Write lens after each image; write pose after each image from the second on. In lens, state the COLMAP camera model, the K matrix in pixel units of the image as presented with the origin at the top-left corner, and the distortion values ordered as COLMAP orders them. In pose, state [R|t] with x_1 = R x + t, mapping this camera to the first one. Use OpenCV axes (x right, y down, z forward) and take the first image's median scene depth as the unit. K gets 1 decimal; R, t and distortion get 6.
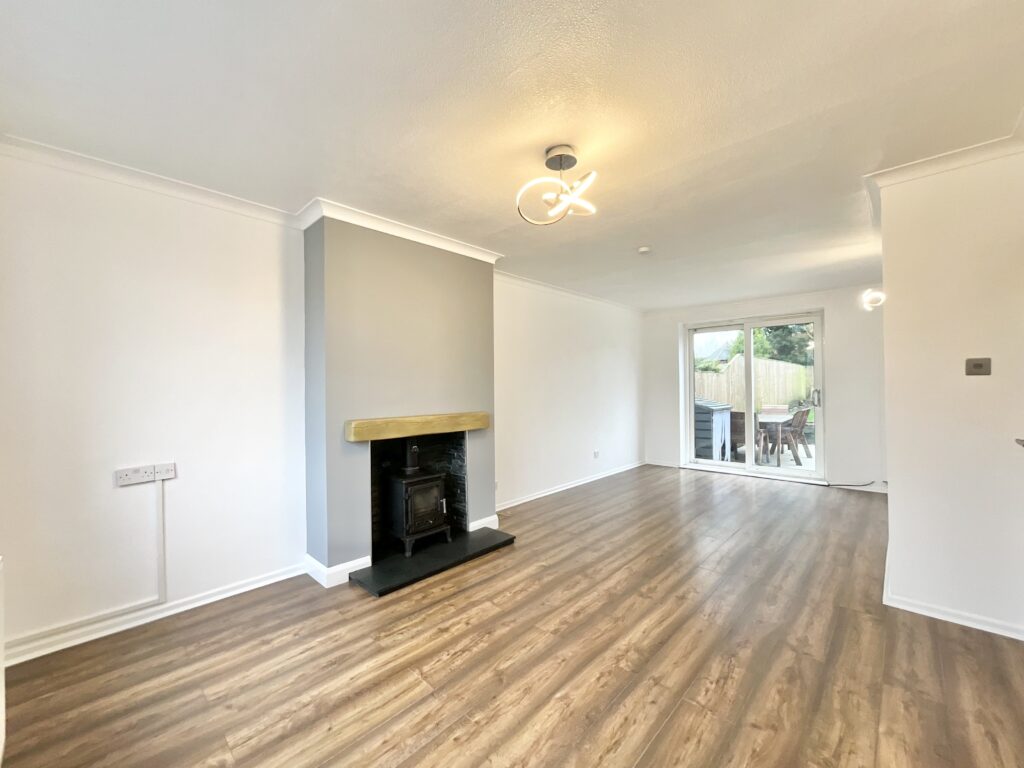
lens RADIAL K [[417.4, 0, 495.7], [0, 417.4, 386.4], [0, 0, 1]] dist [-0.000875, -0.000036]
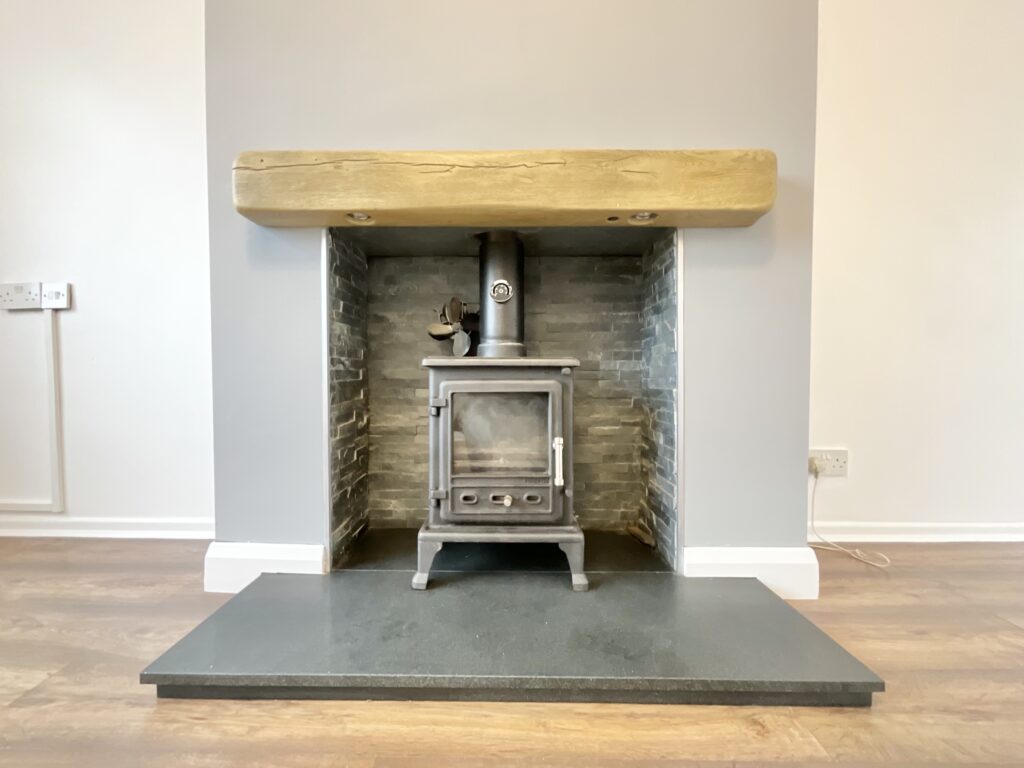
lens RADIAL K [[417.4, 0, 495.7], [0, 417.4, 386.4], [0, 0, 1]] dist [-0.000875, -0.000036]
pose [[0.696595, 0.035110, -0.716605, 0.057543], [-0.013943, 0.999276, 0.035405, 0.222124], [0.717329, -0.014672, 0.696580, 0.760147]]
